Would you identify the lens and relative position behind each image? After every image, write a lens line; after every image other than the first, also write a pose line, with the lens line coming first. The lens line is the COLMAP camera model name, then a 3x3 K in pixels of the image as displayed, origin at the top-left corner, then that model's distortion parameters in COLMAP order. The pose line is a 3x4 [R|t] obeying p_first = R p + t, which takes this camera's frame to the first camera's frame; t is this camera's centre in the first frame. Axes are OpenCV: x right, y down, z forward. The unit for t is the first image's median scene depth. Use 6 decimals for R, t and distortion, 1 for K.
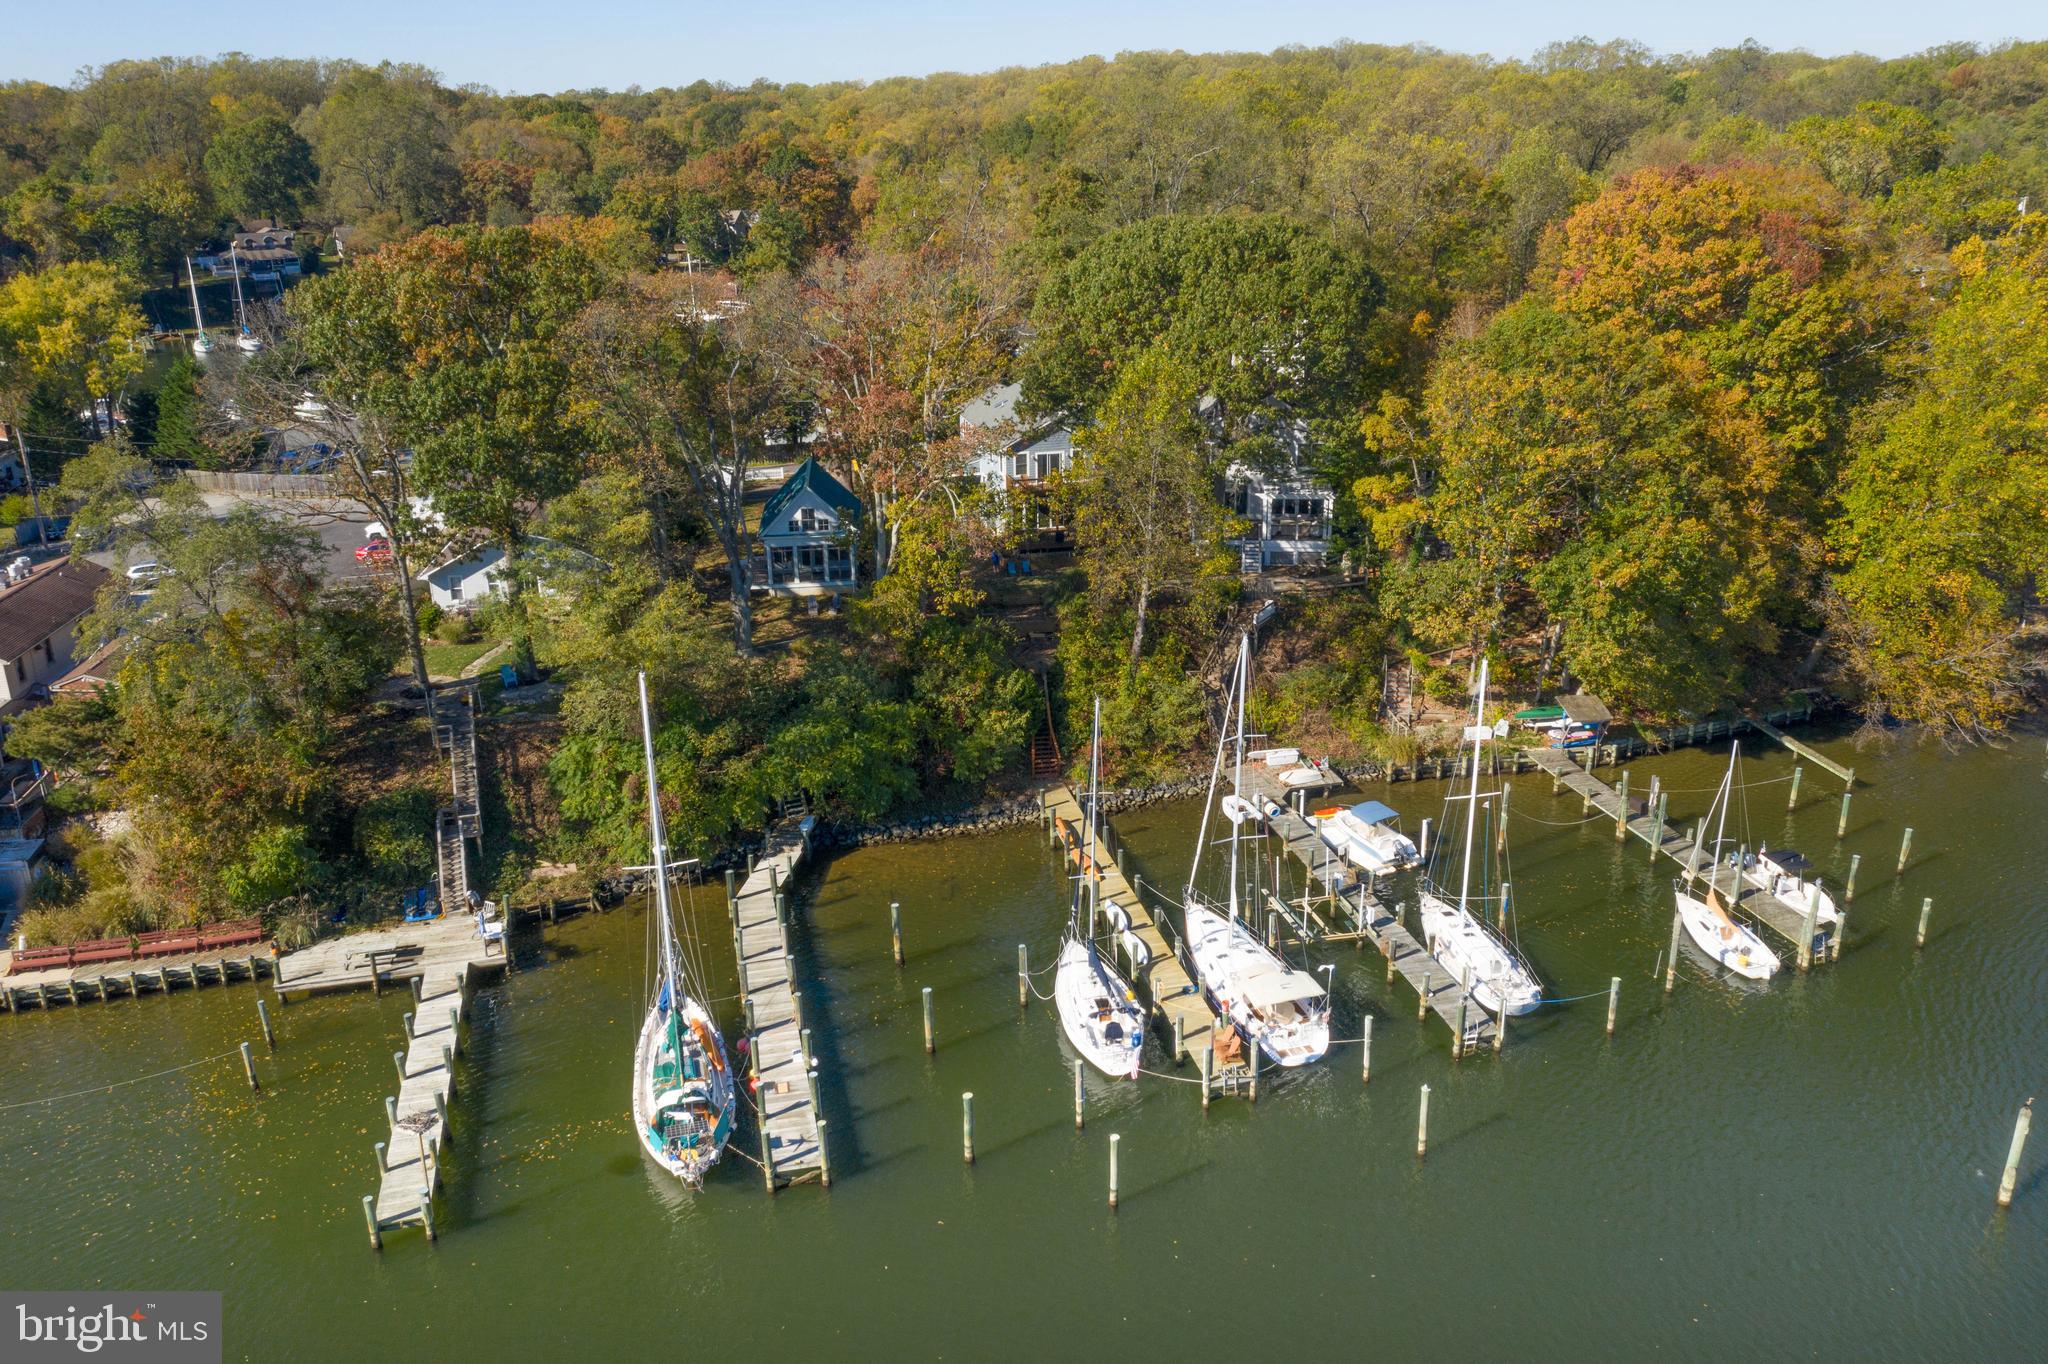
lens RADIAL K [[1608.1, 0, 1024.0], [0, 1608.1, 682.0], [0, 0, 1]] dist [-0.010920, 0.009237]
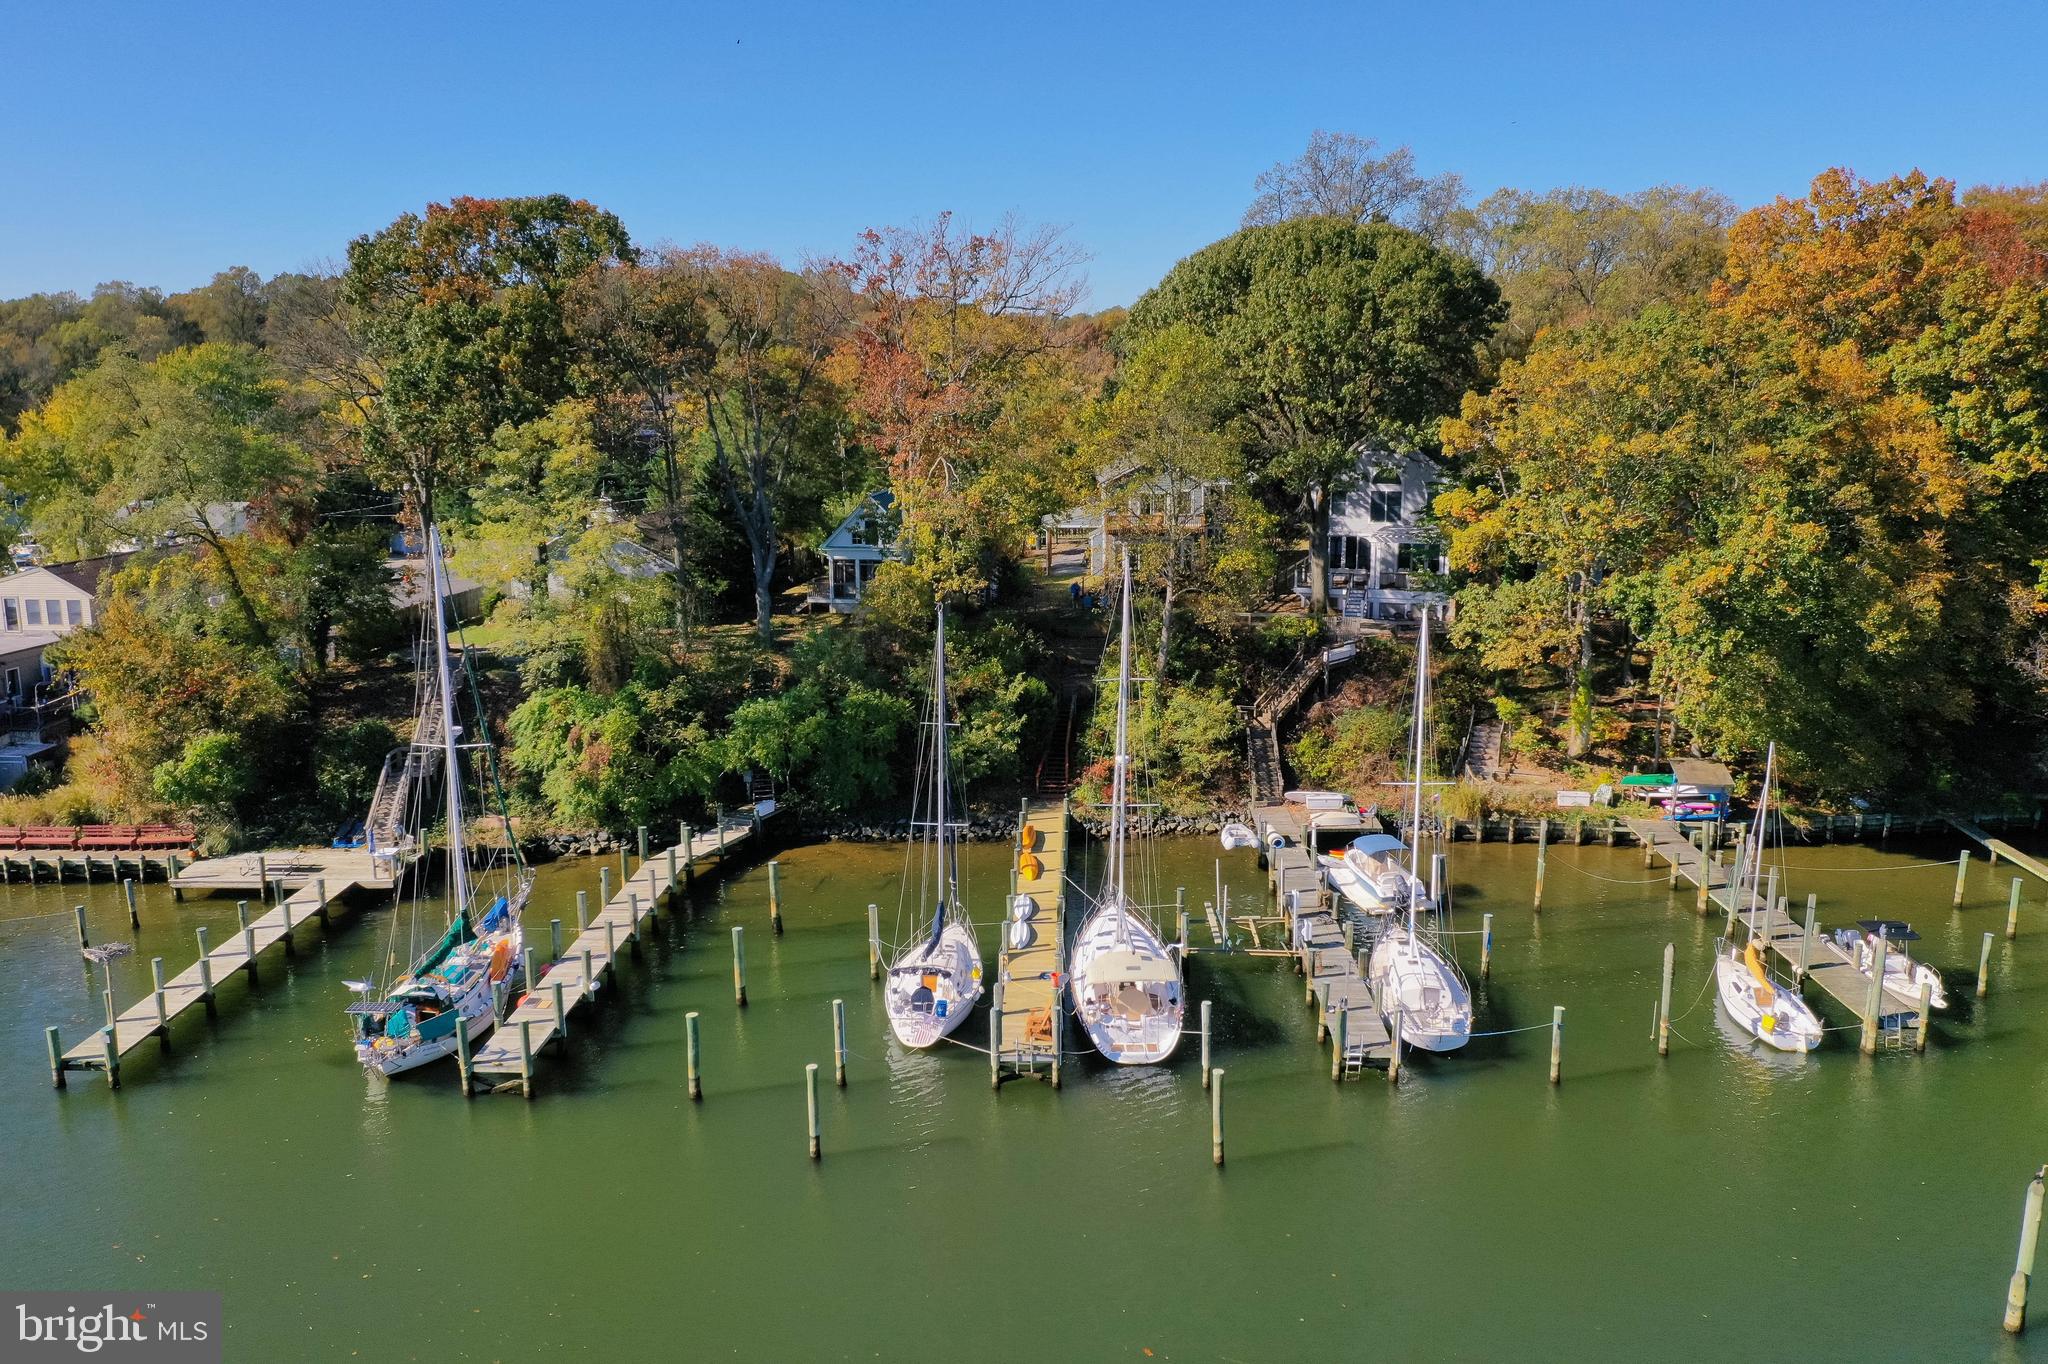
lens RADIAL K [[1617.0, 0, 1024.0], [0, 1617.0, 682.0], [0, 0, 1]] dist [-0.005888, -0.002824]
pose [[0.965380, 0.061696, -0.253445, 0.251284], [-0.097443, 0.986582, -0.130998, 0.128364], [0.241962, 0.151160, 0.958439, 0.133021]]
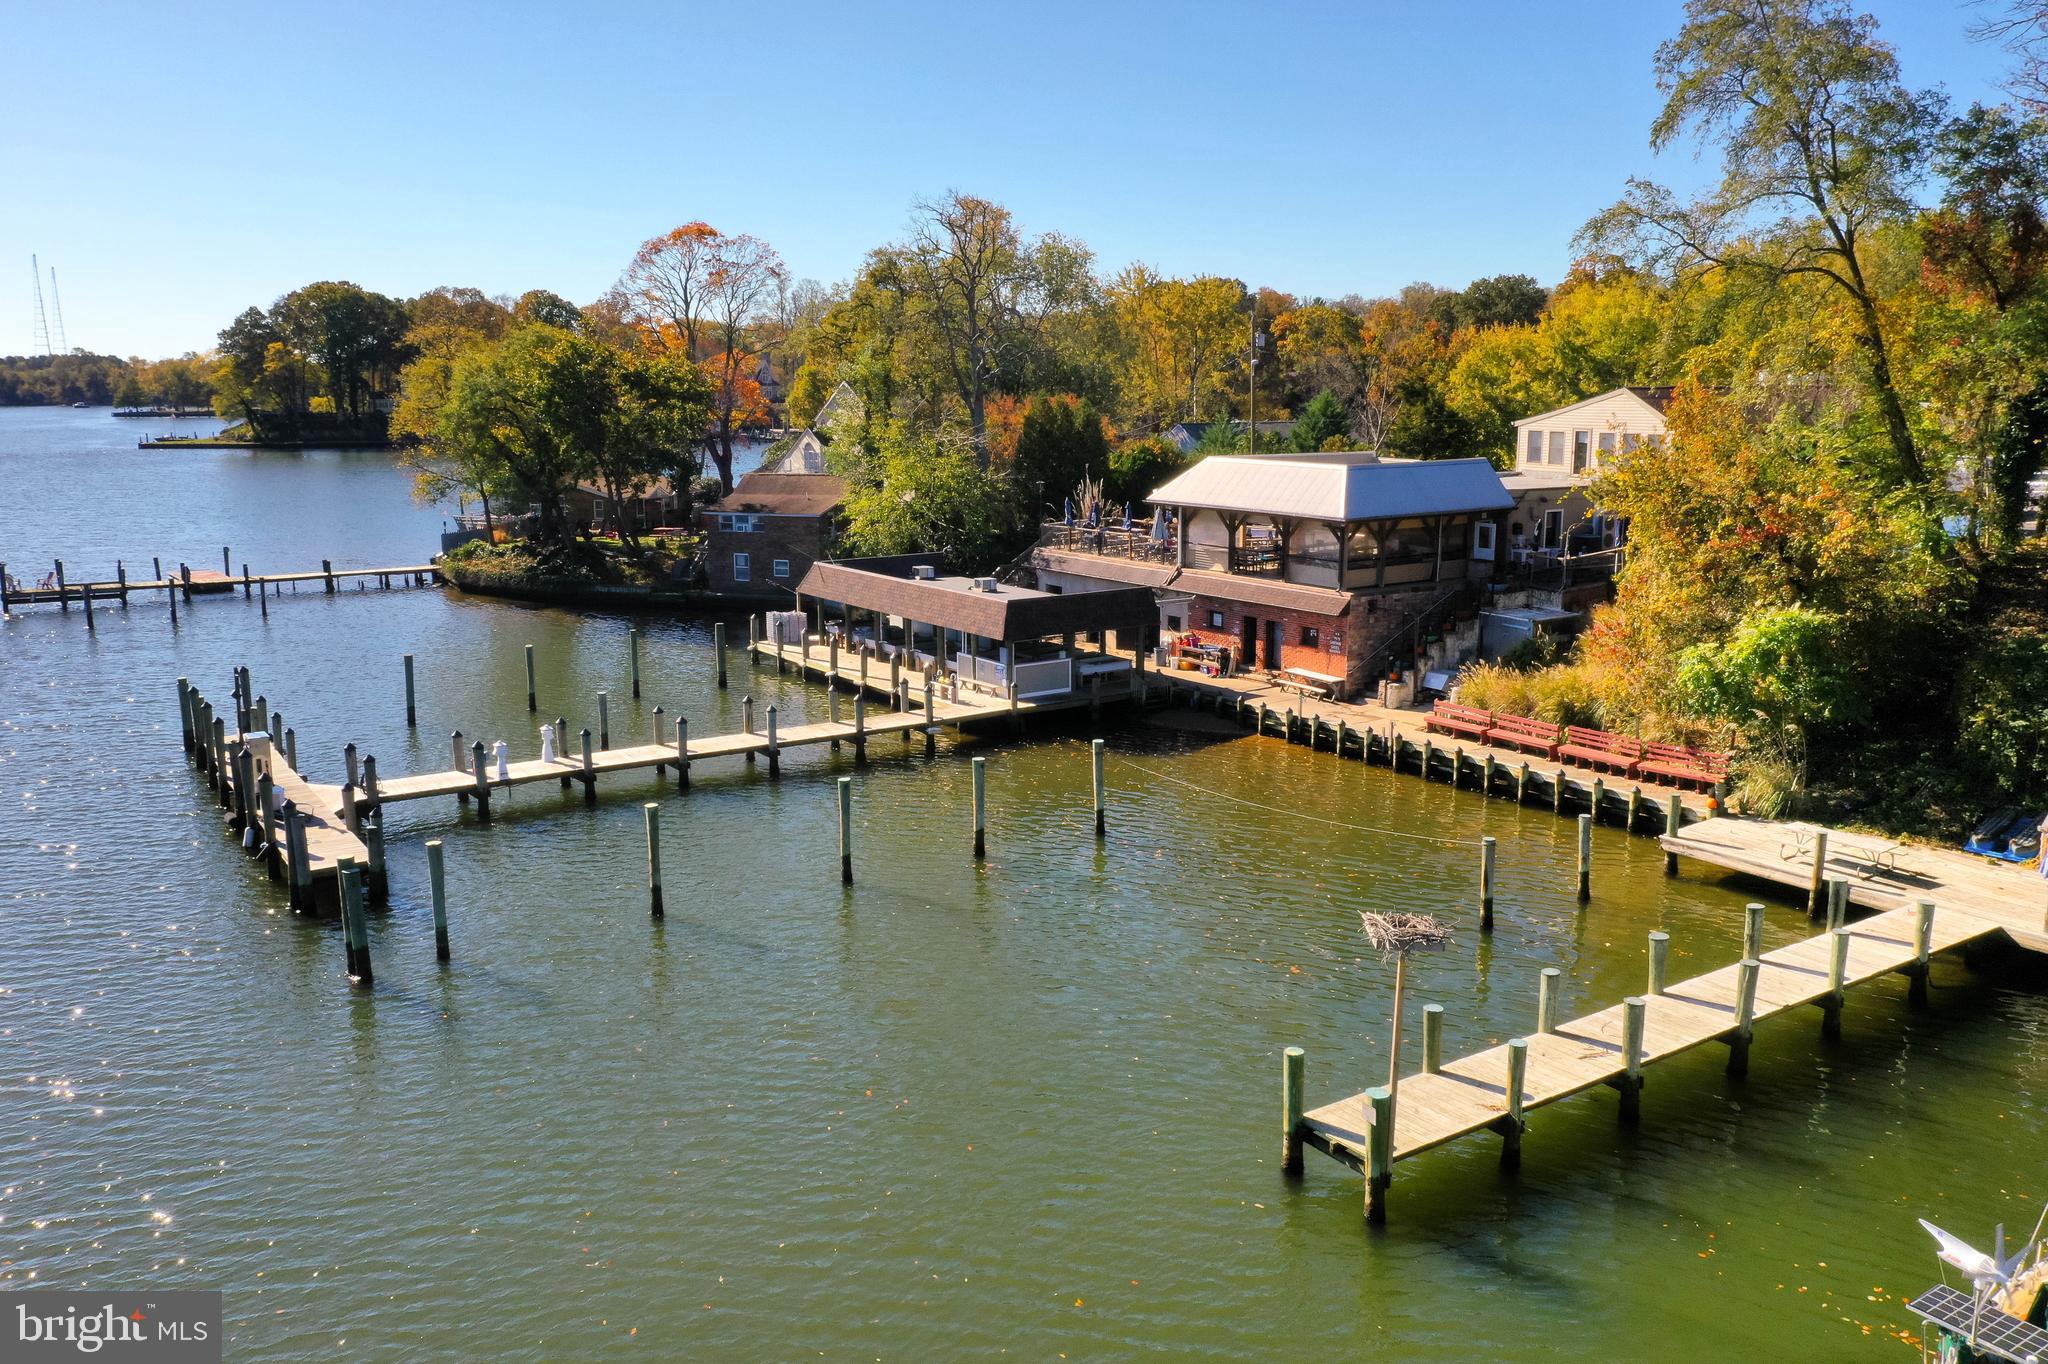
lens RADIAL K [[1608.1, 0, 1024.0], [0, 1608.1, 682.0], [0, 0, 1]] dist [-0.010920, 0.009237]
pose [[0.333751, 0.188875, -0.923545, -0.018208], [-0.313181, 0.946288, 0.080349, 0.141144], [0.889116, 0.262421, 0.374977, 0.491974]]
